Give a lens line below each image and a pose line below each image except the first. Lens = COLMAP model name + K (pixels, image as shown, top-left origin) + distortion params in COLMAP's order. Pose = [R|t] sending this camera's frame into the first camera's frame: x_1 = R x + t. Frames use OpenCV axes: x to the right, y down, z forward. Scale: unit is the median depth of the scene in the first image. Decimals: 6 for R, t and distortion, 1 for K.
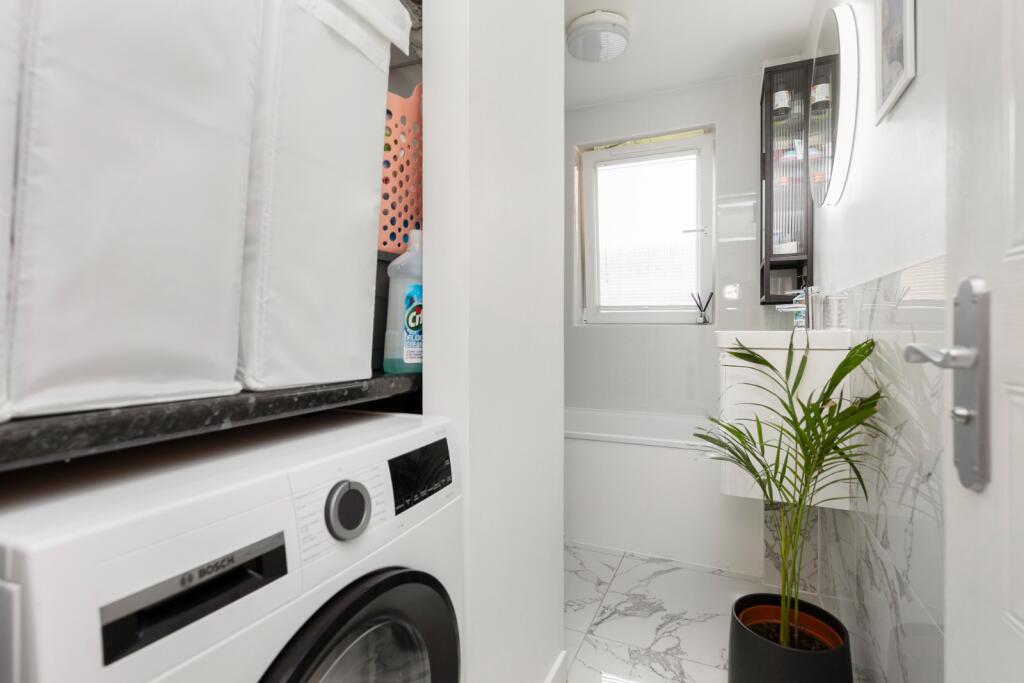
lens RADIAL K [[497.6, 0, 508.6], [0, 497.6, 339.8], [0, 0, 1]] dist [0.000640, -0.000101]
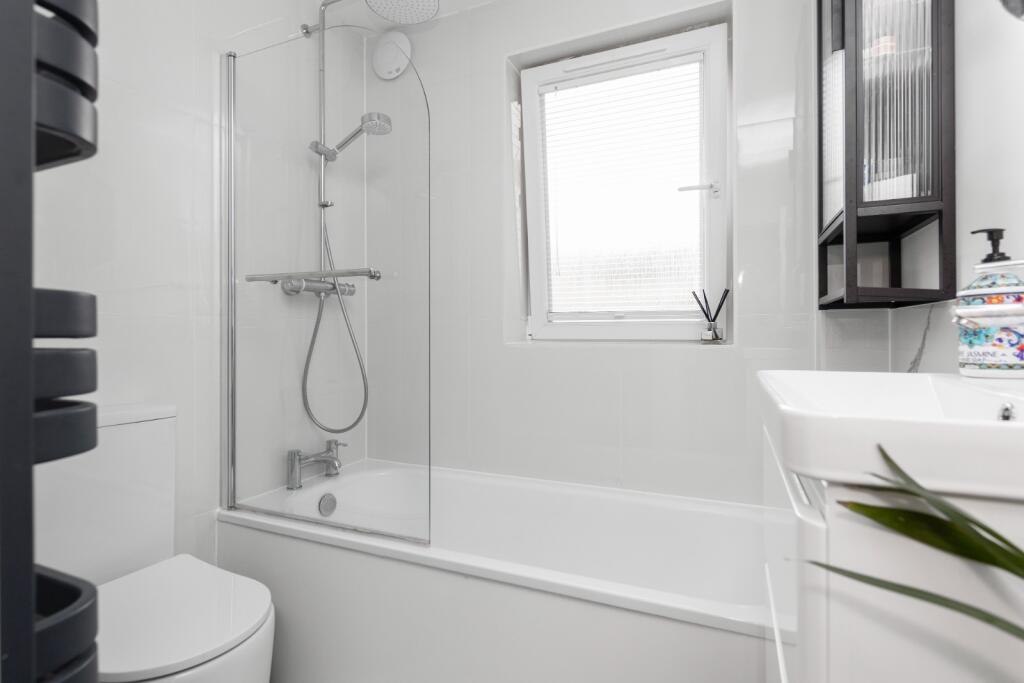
lens RADIAL K [[497.6, 0, 515.6], [0, 497.6, 339.3], [0, 0, 1]] dist [0.000640, -0.000101]
pose [[0.999990, 0.000231, 0.004556, 0.152015], [-0.000153, 0.999852, -0.017221, -0.024998], [-0.004560, 0.017220, 0.999841, 0.404105]]
